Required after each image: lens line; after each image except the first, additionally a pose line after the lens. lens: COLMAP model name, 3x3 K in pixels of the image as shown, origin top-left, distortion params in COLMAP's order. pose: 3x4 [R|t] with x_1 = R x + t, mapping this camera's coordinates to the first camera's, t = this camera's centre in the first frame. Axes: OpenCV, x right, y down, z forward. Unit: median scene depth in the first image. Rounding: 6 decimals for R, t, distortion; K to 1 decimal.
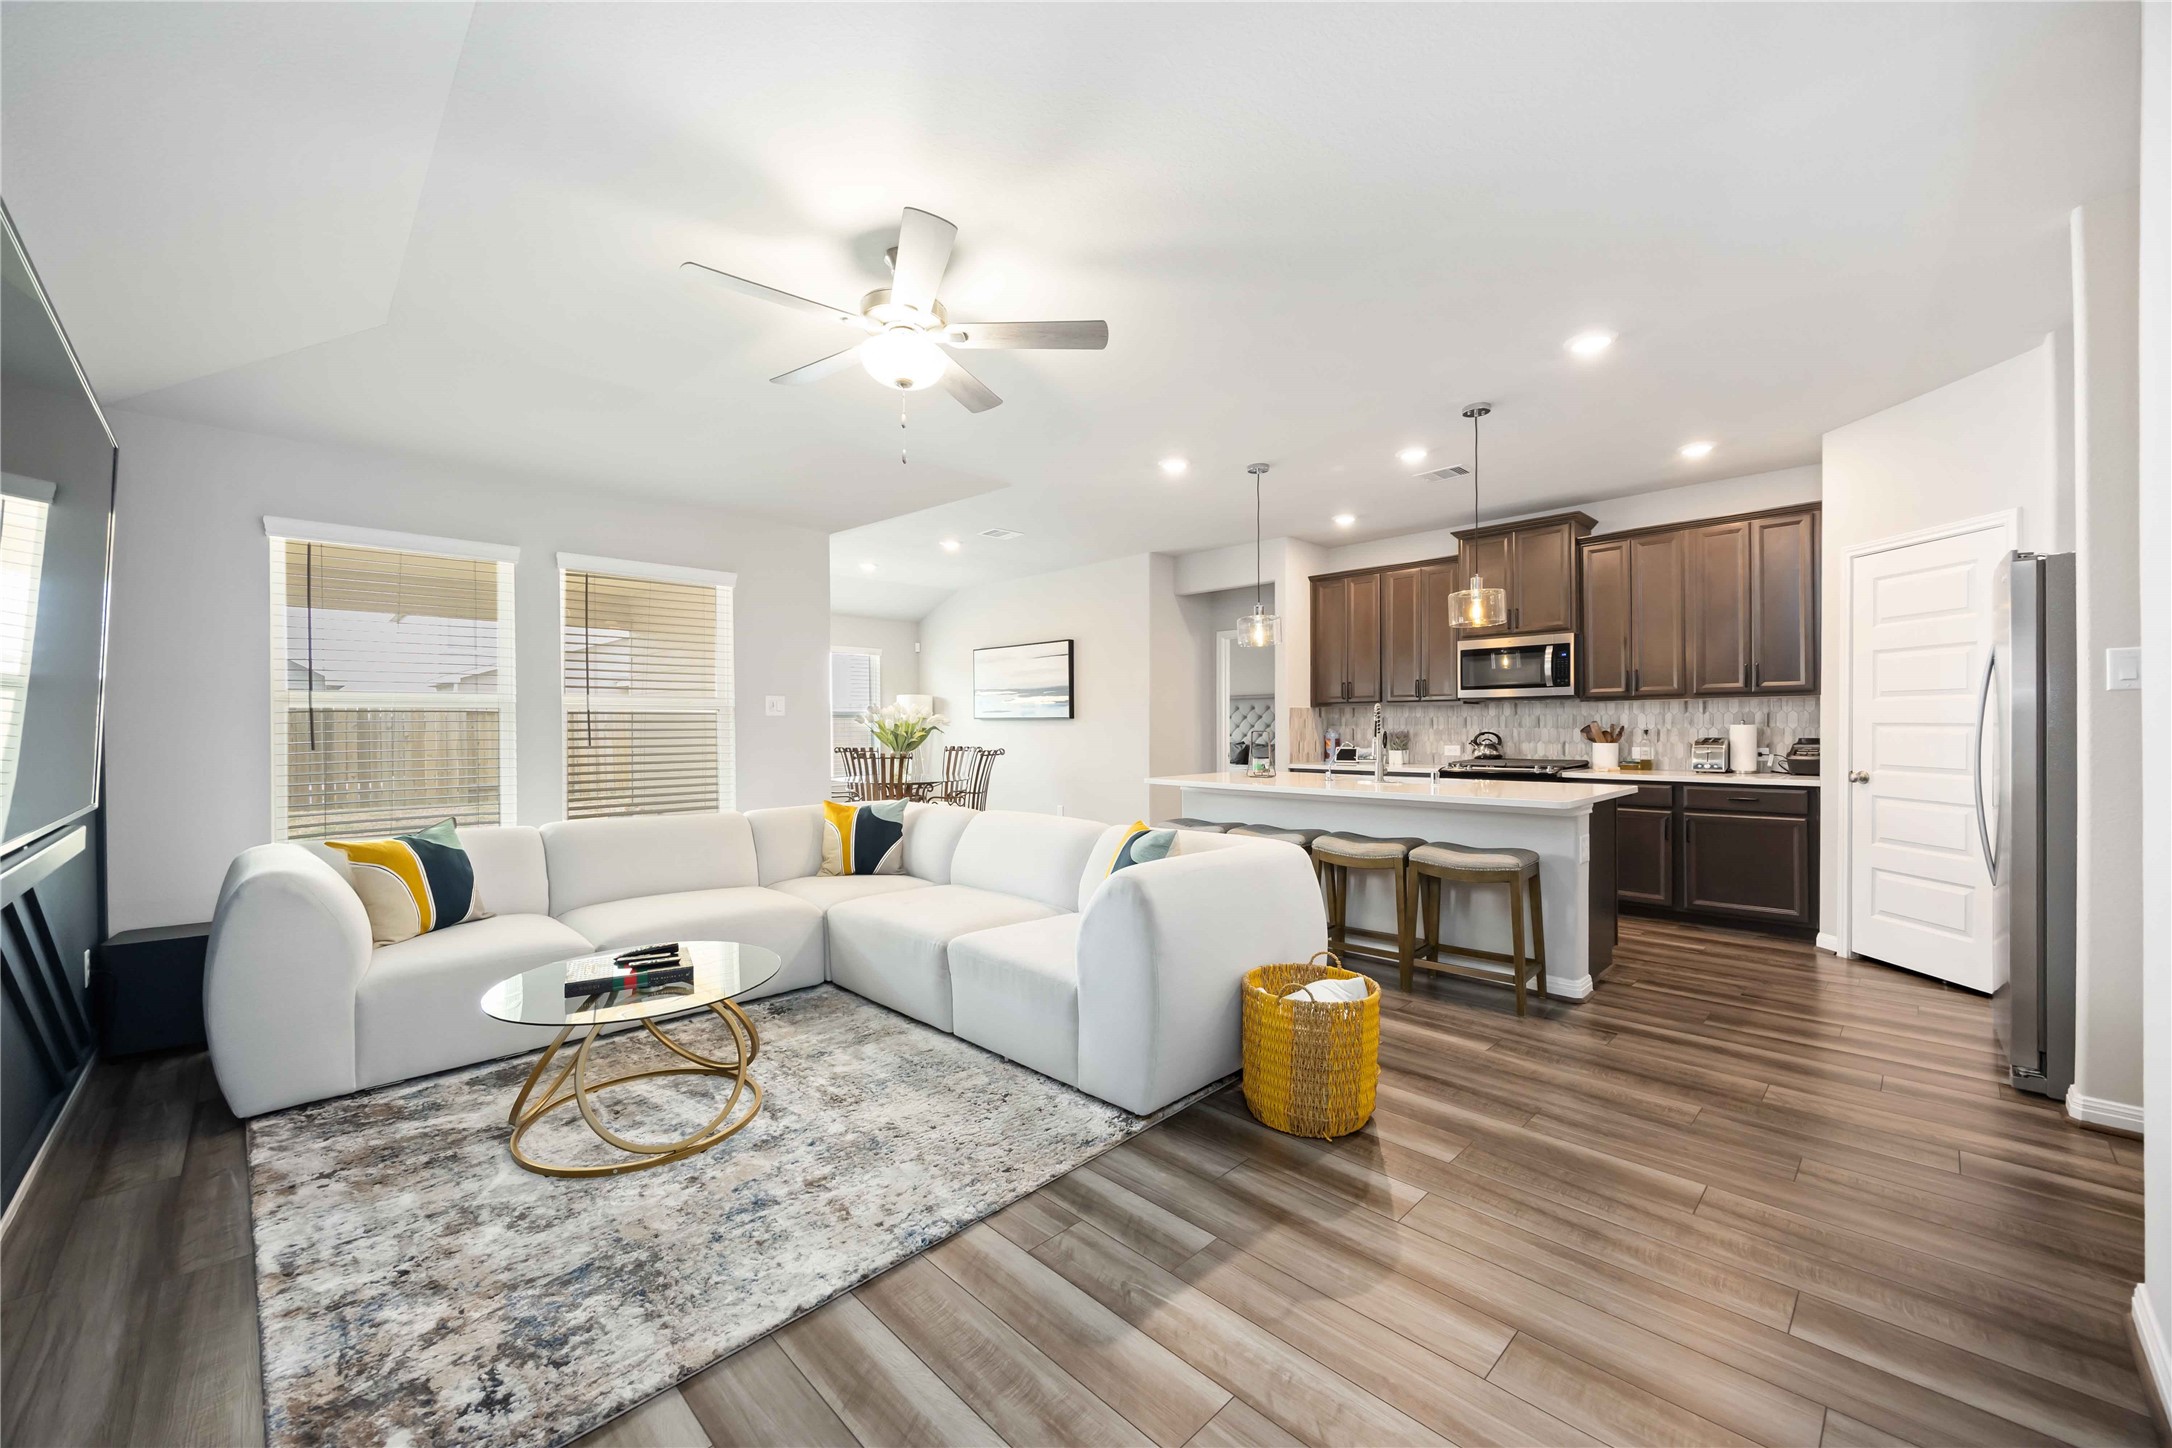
lens RADIAL K [[828.3, 0, 1094.0], [0, 828.3, 729.6], [0, 0, 1]] dist [-0.008171, 0.000468]
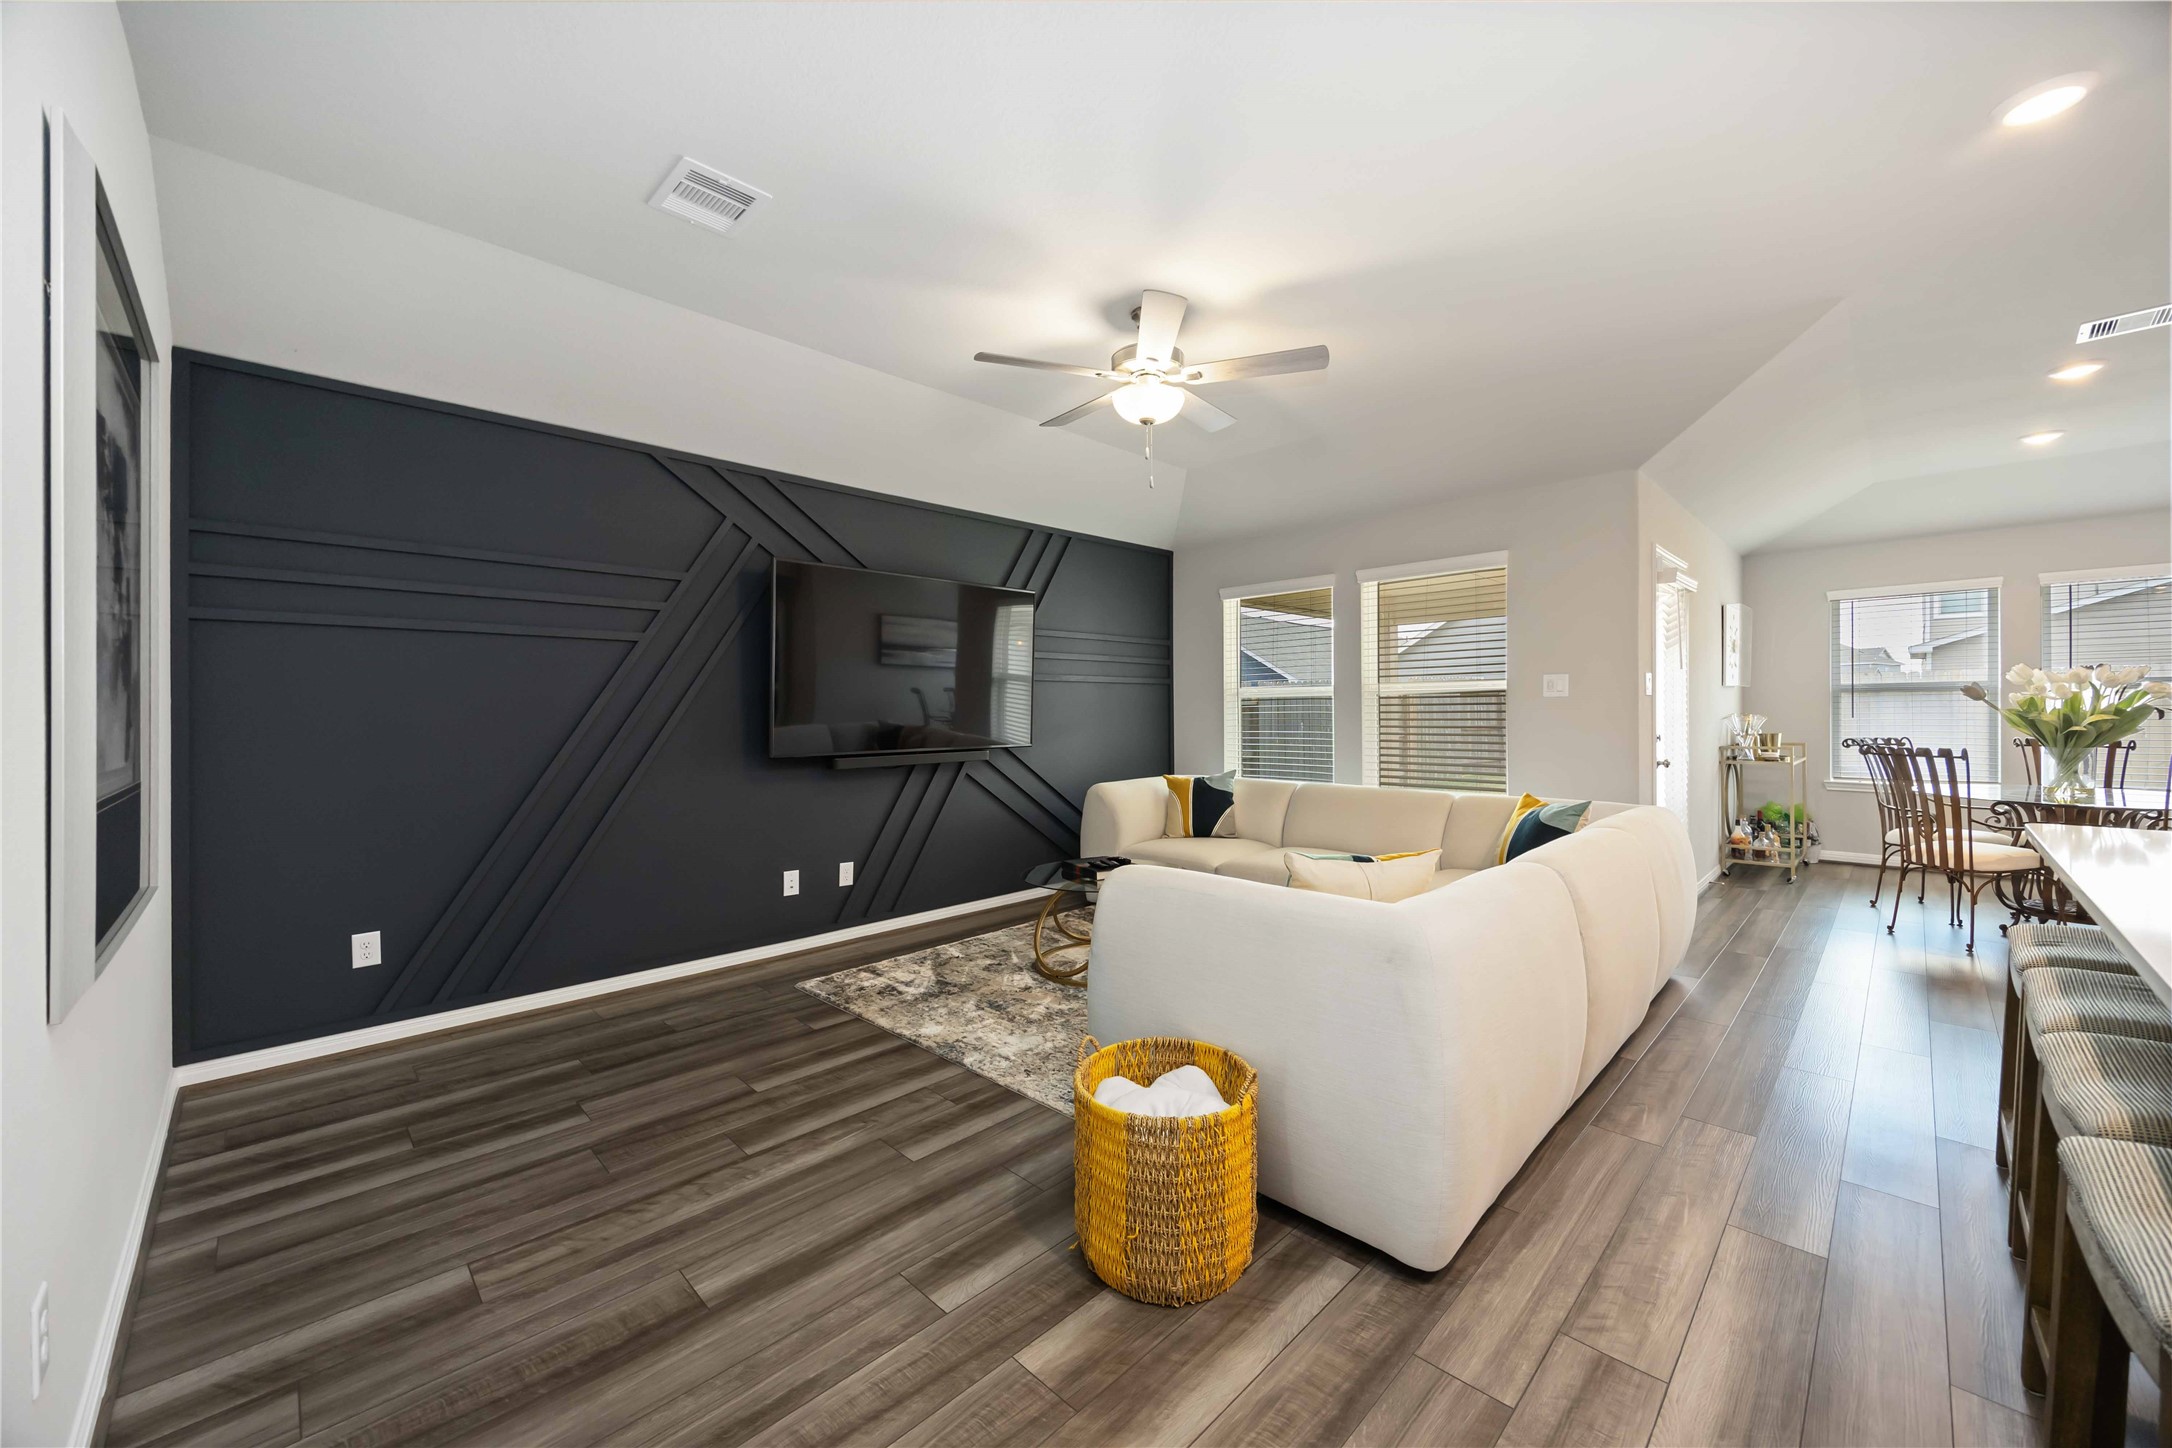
lens RADIAL K [[828.3, 0, 1079.5], [0, 828.3, 708.5], [0, 0, 1]] dist [-0.008171, 0.000468]
pose [[0.001983, 0.003062, -0.999993, 0.494920], [0.001448, 0.999994, 0.003065, -0.005610], [0.999997, -0.001454, 0.001978, 0.471651]]
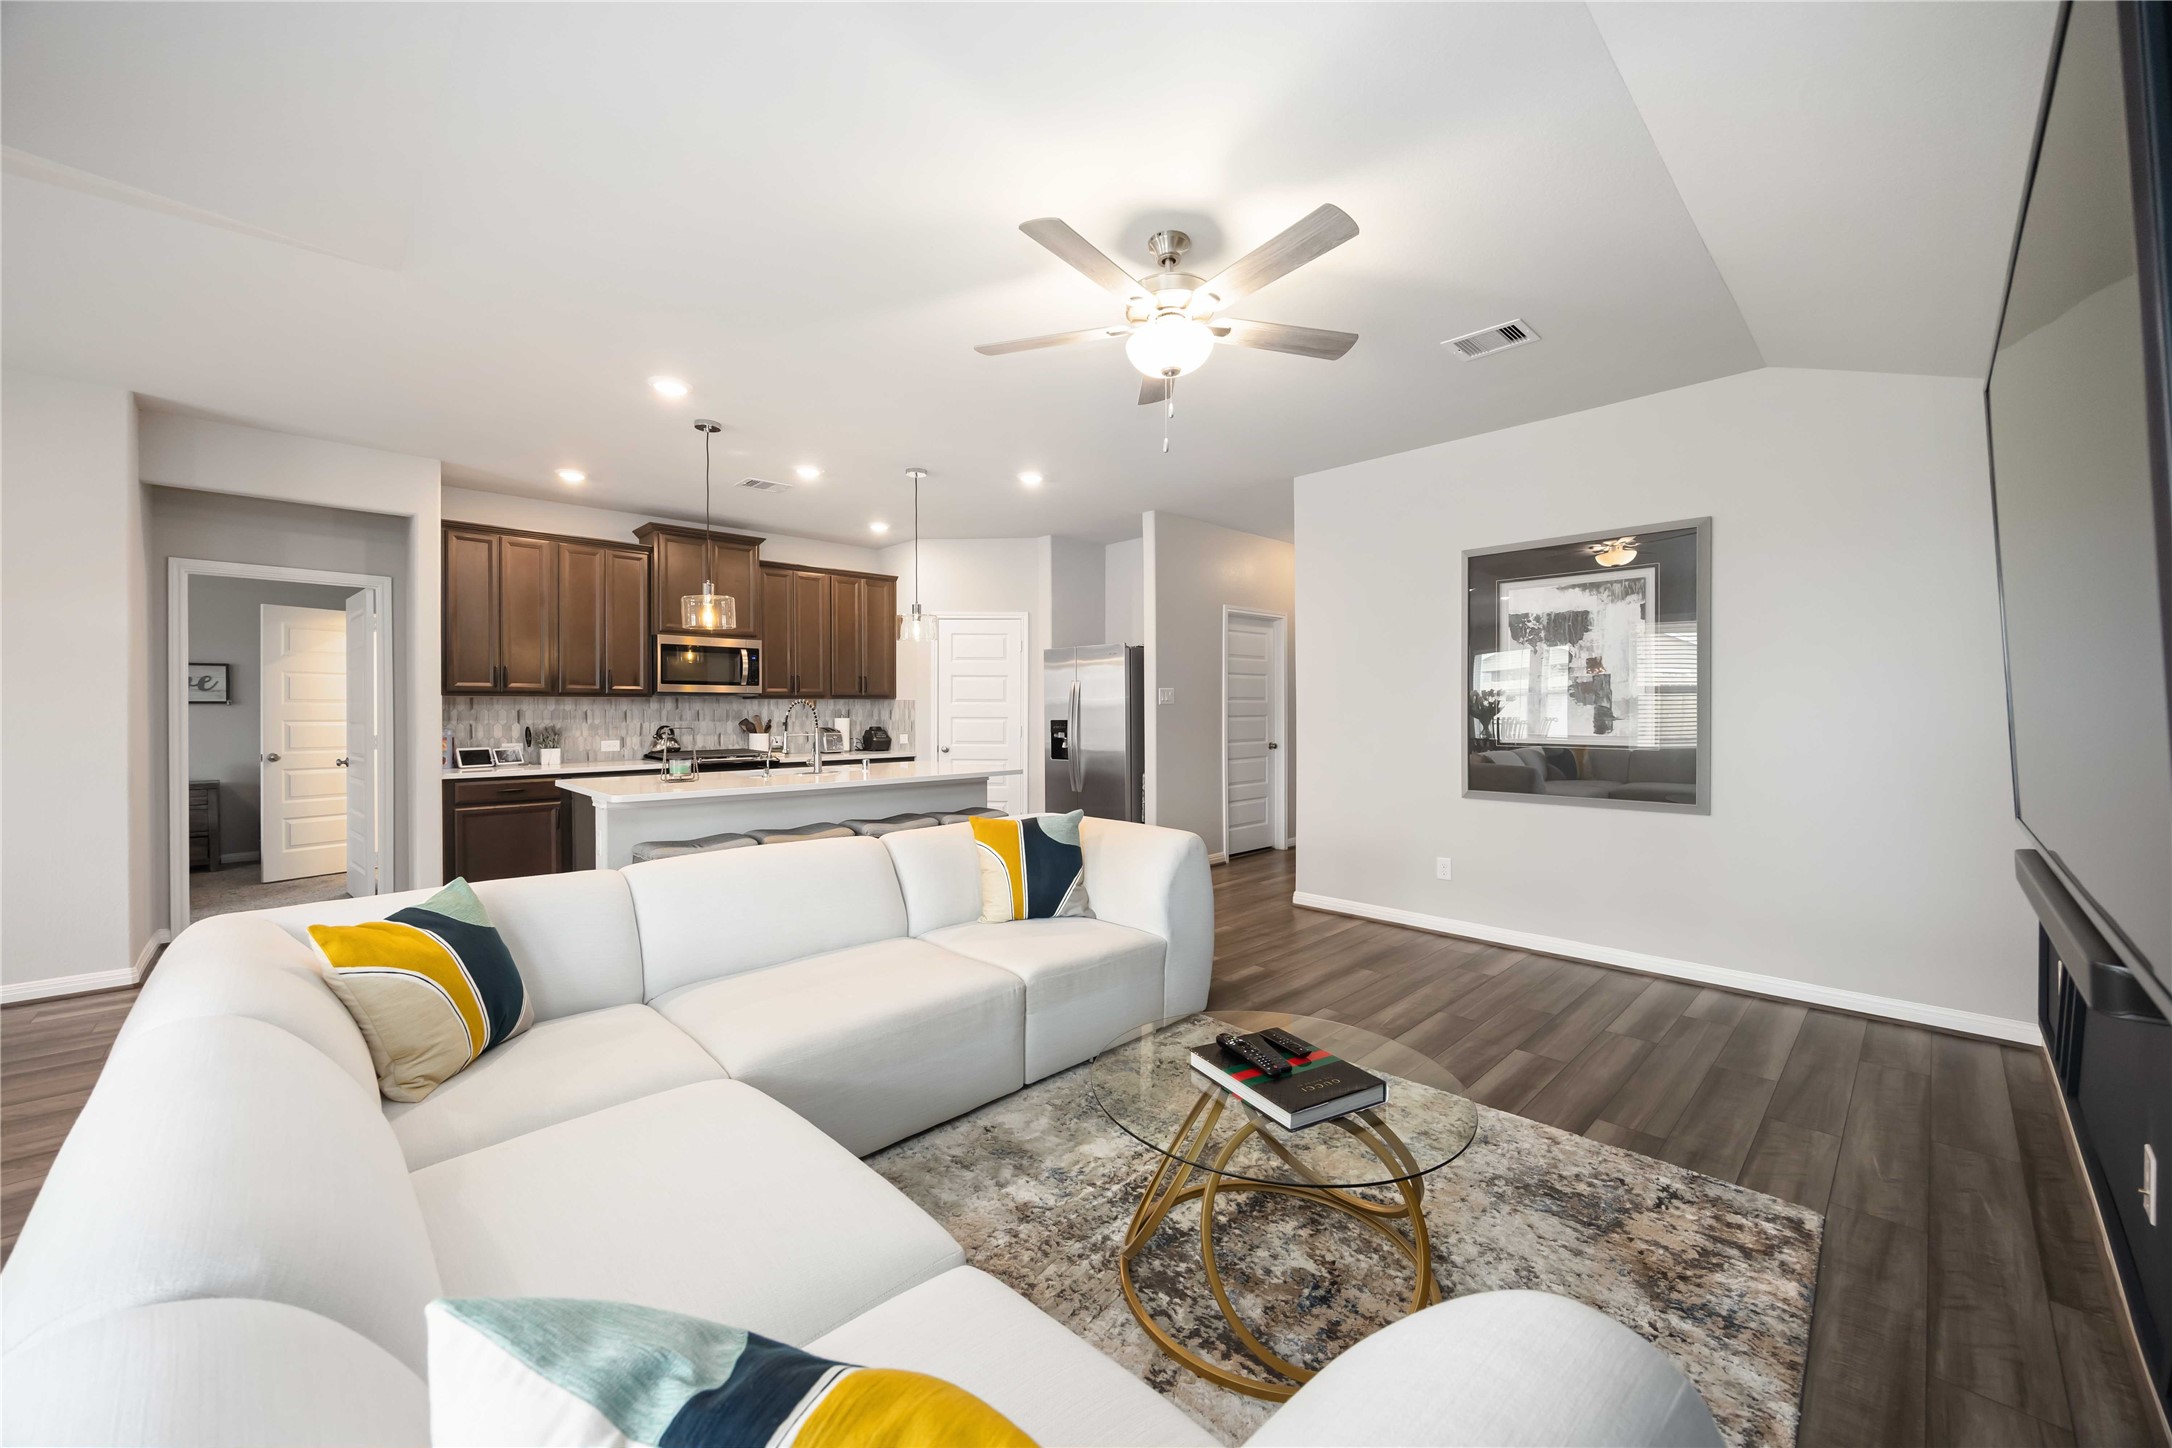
lens RADIAL K [[828.3, 0, 1077.7], [0, 828.3, 725.4], [0, 0, 1]] dist [-0.008171, 0.000468]
pose [[0.015492, -0.011348, 0.999816, -0.622374], [0.009028, 0.999896, 0.011209, -0.005289], [-0.999839, 0.008852, 0.015593, 0.573837]]
